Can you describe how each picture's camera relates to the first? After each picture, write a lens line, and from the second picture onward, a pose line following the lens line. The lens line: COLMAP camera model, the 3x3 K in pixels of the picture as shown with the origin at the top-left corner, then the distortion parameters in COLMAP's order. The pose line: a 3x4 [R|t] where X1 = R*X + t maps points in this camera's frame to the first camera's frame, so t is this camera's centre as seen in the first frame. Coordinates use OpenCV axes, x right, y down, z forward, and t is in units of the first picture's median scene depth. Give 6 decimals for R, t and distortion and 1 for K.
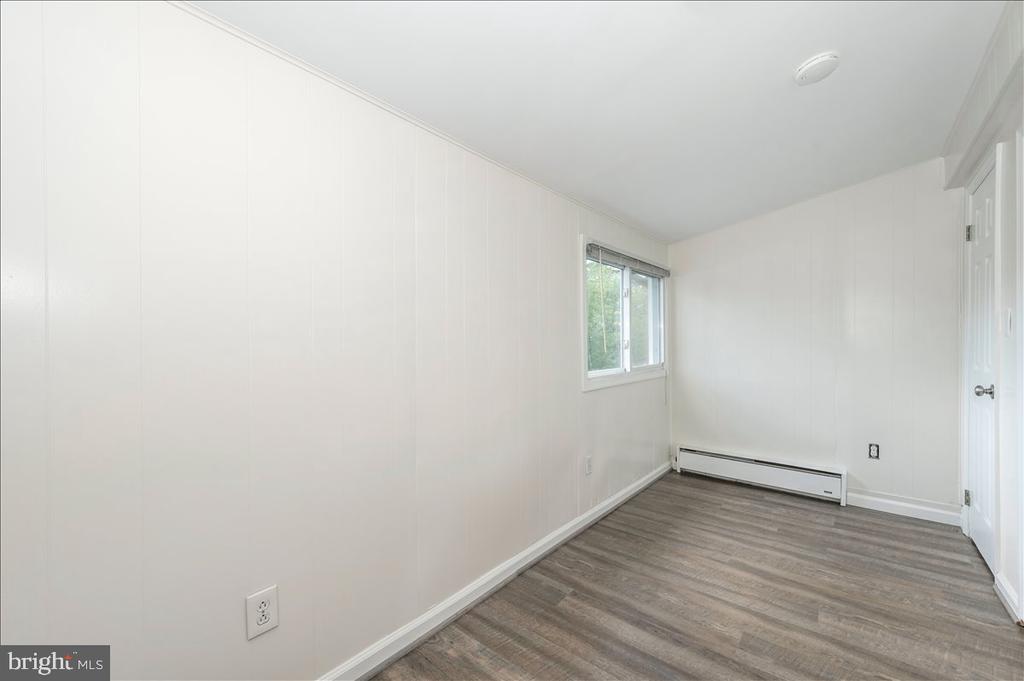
lens RADIAL K [[408.2, 0, 515.6], [0, 408.2, 338.5], [0, 0, 1]] dist [0.002491, 0.000389]
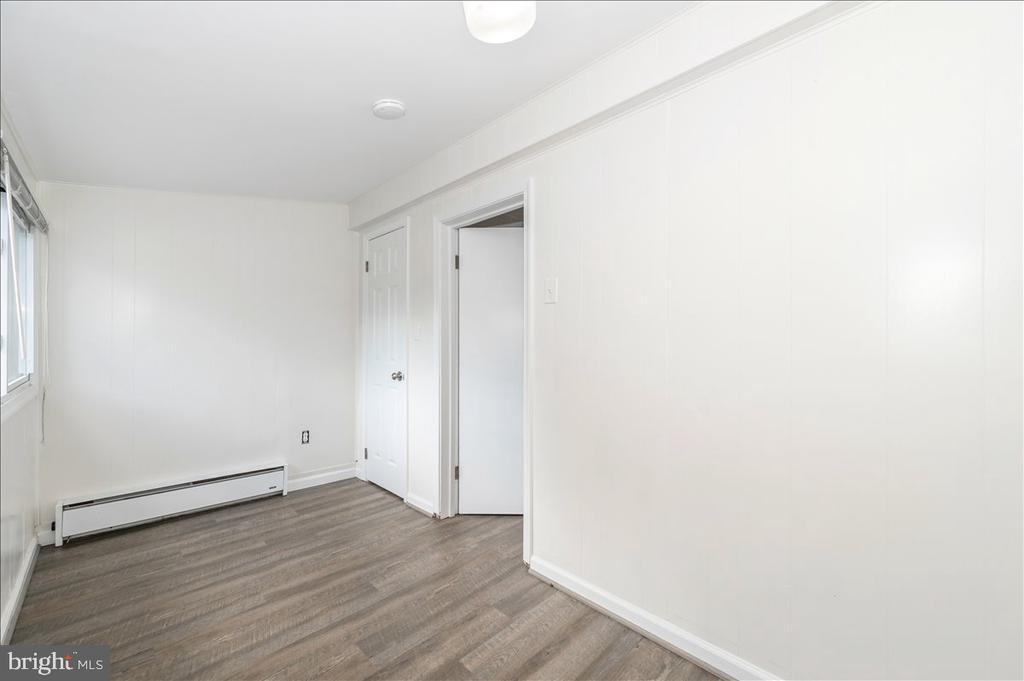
lens RADIAL K [[408.2, 0, 515.6], [0, 408.2, 338.5], [0, 0, 1]] dist [0.002491, 0.000389]
pose [[0.098028, 0.015875, 0.995057, -0.239616], [-0.019693, 0.999708, -0.014009, 0.003475], [-0.994989, -0.018223, 0.098312, 0.346976]]
